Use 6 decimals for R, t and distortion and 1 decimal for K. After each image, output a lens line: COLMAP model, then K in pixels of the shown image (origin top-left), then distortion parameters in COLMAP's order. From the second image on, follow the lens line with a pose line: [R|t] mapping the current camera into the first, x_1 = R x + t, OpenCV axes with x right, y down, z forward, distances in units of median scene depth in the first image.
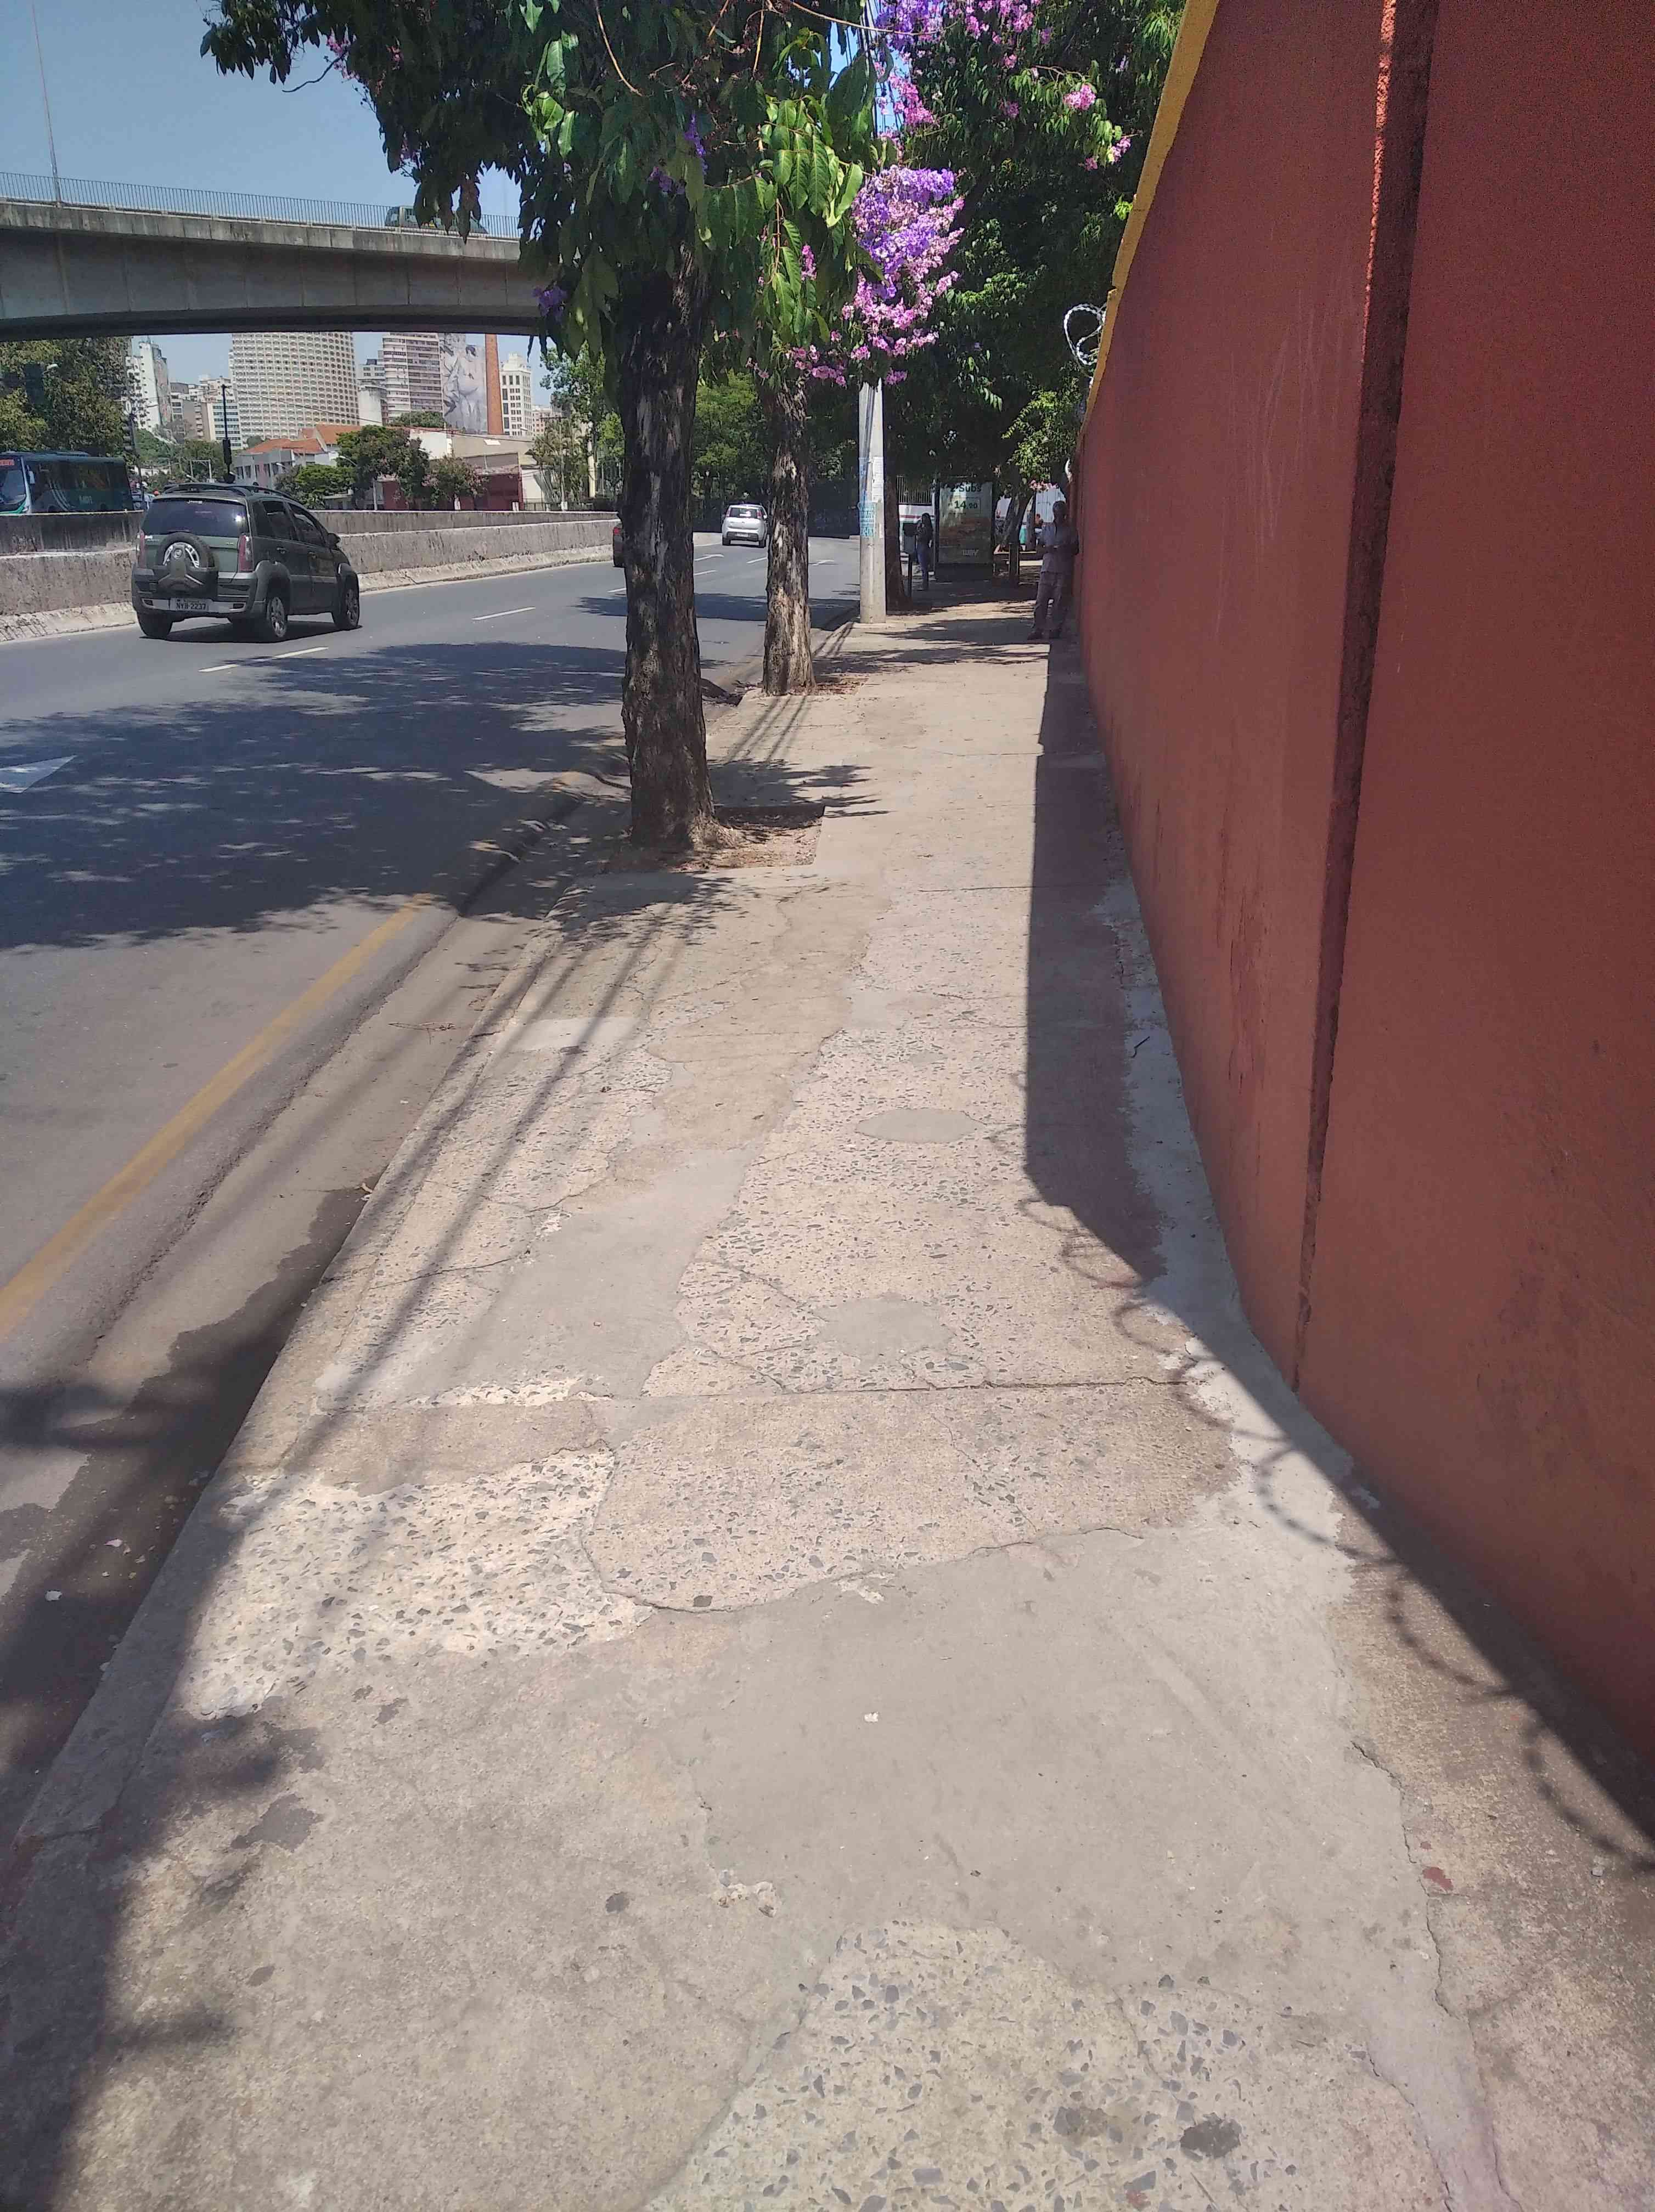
lens RADIAL K [[1720.5, 0, 880.7], [0, 1720.5, 1106.6], [0, 0, 1]] dist [-0.006023, 0.007992]
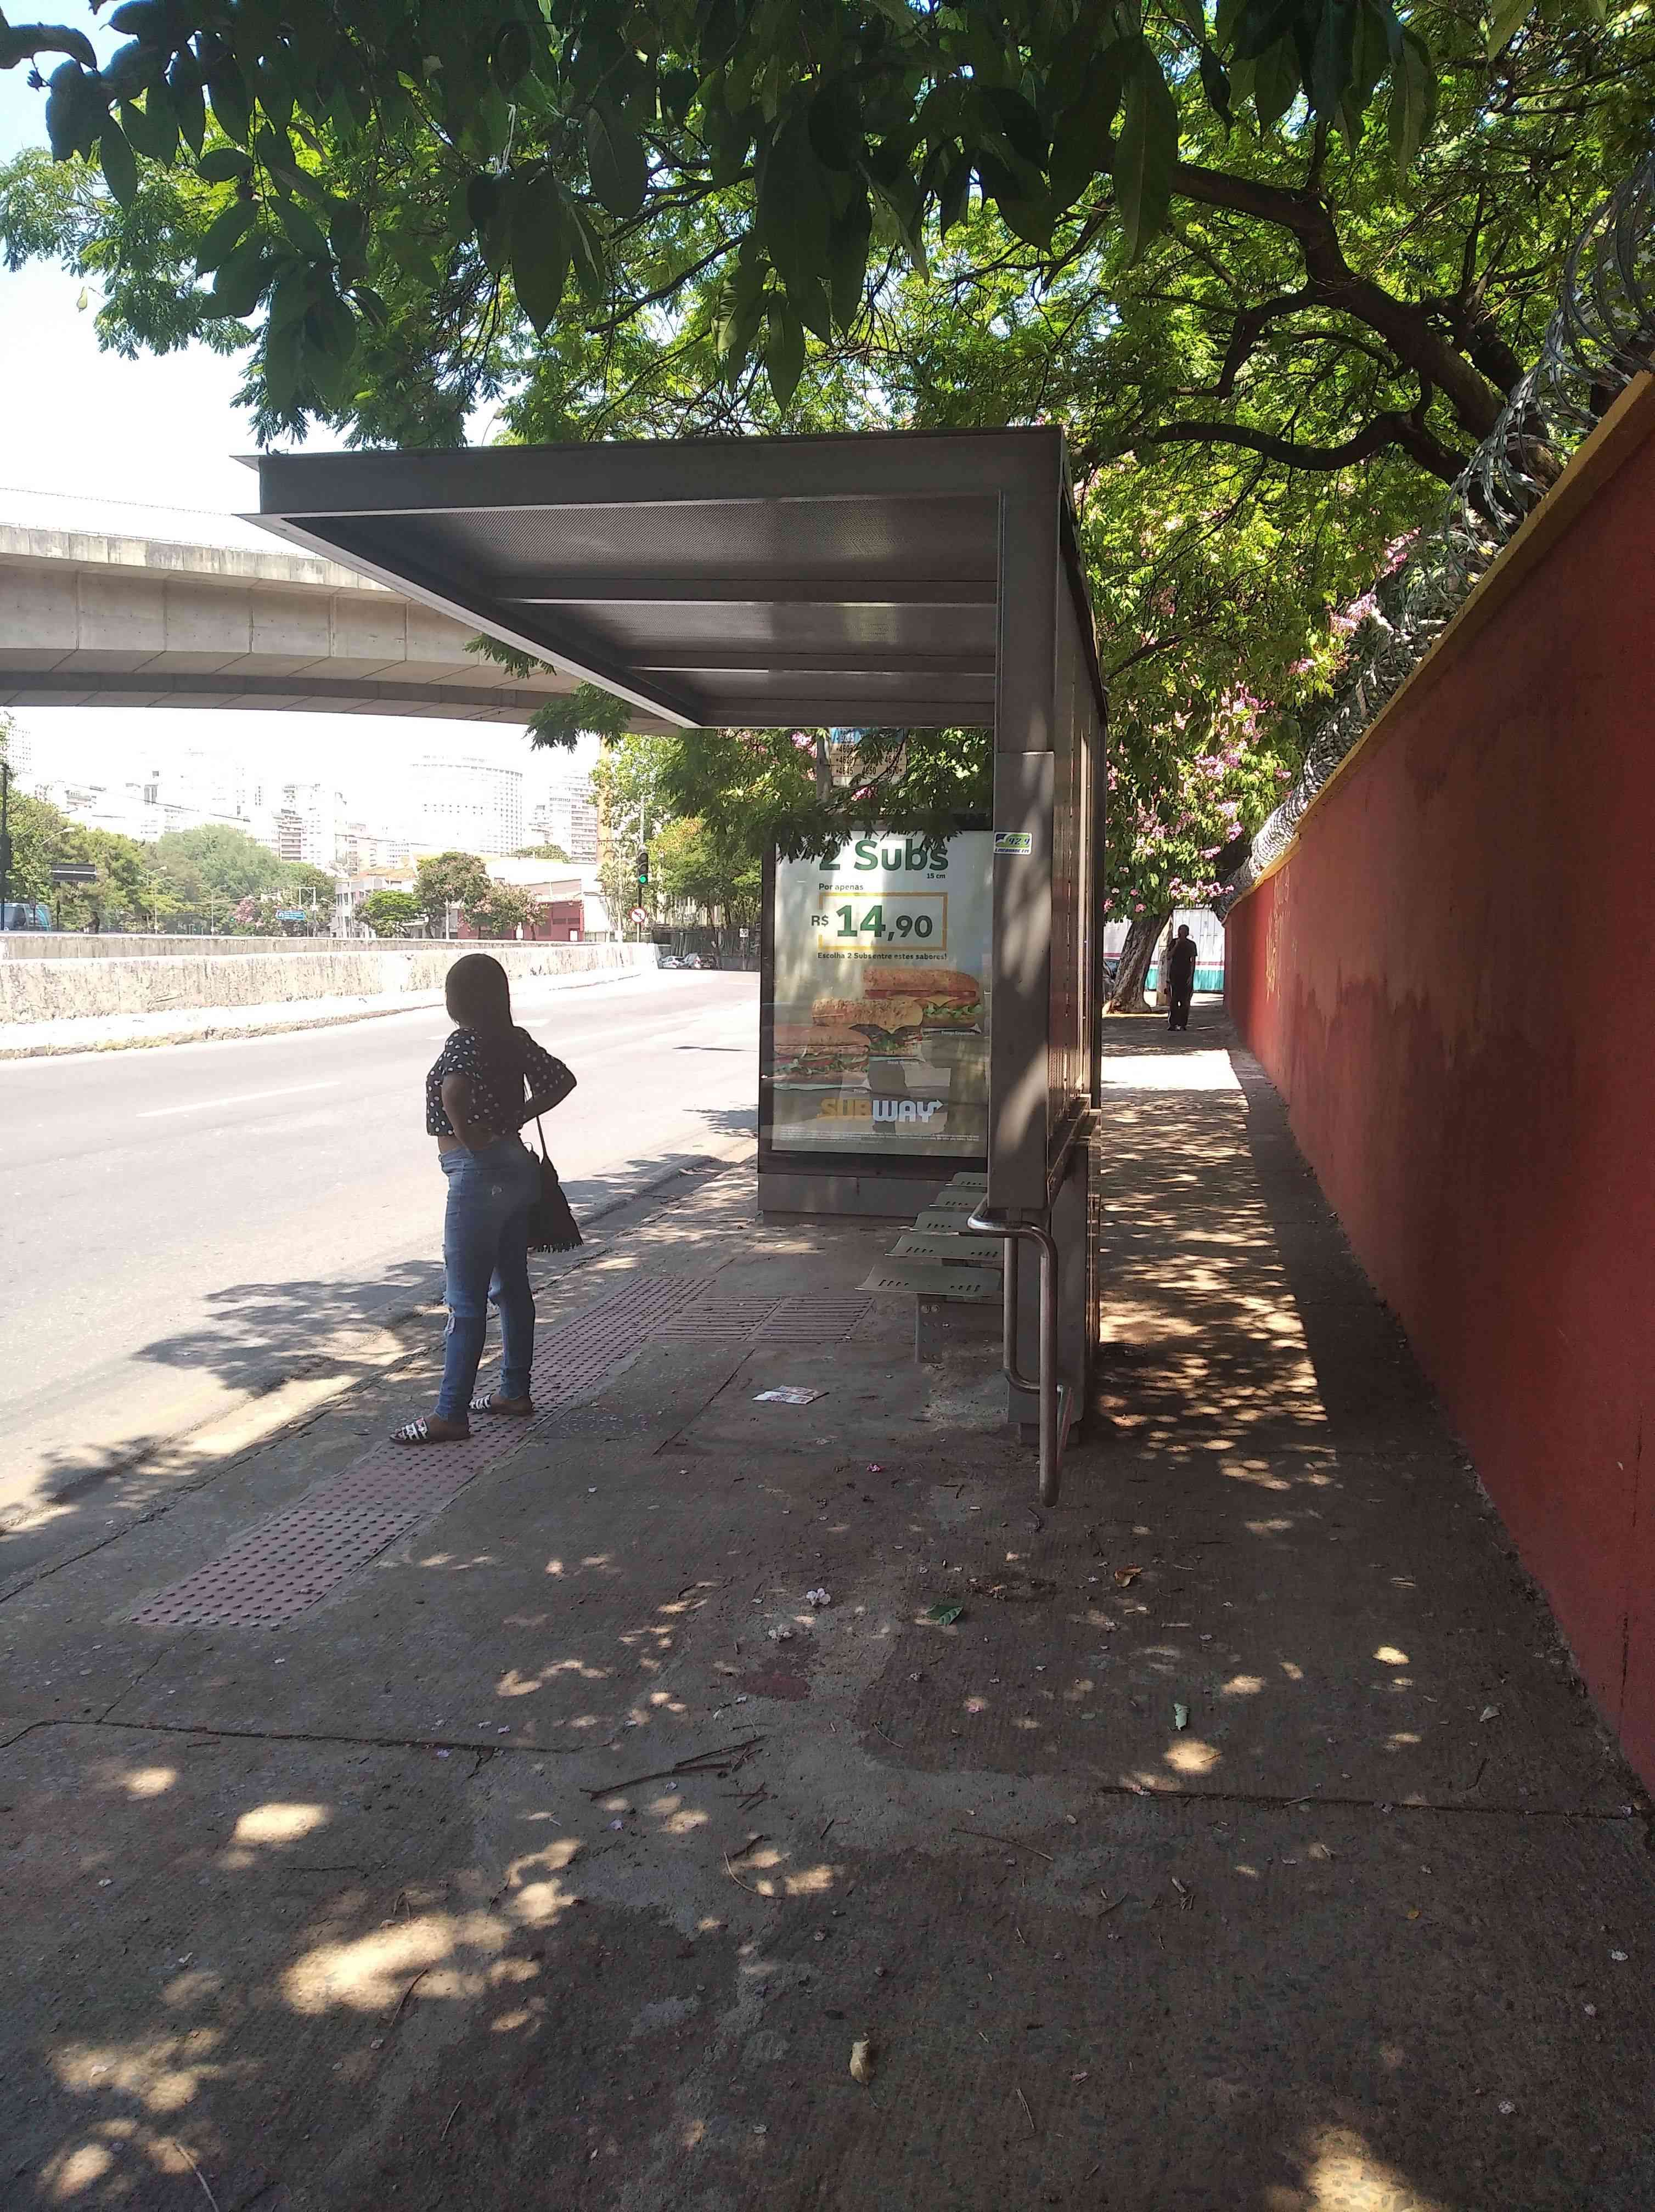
lens RADIAL K [[1720.5, 0, 880.7], [0, 1720.5, 1106.6], [0, 0, 1]] dist [-0.006023, 0.007992]
pose [[0.996703, 0.016670, -0.079406, 0.018630], [-0.034990, 0.971296, -0.235286, -0.075466], [0.073205, 0.237288, 0.968677, 0.217088]]
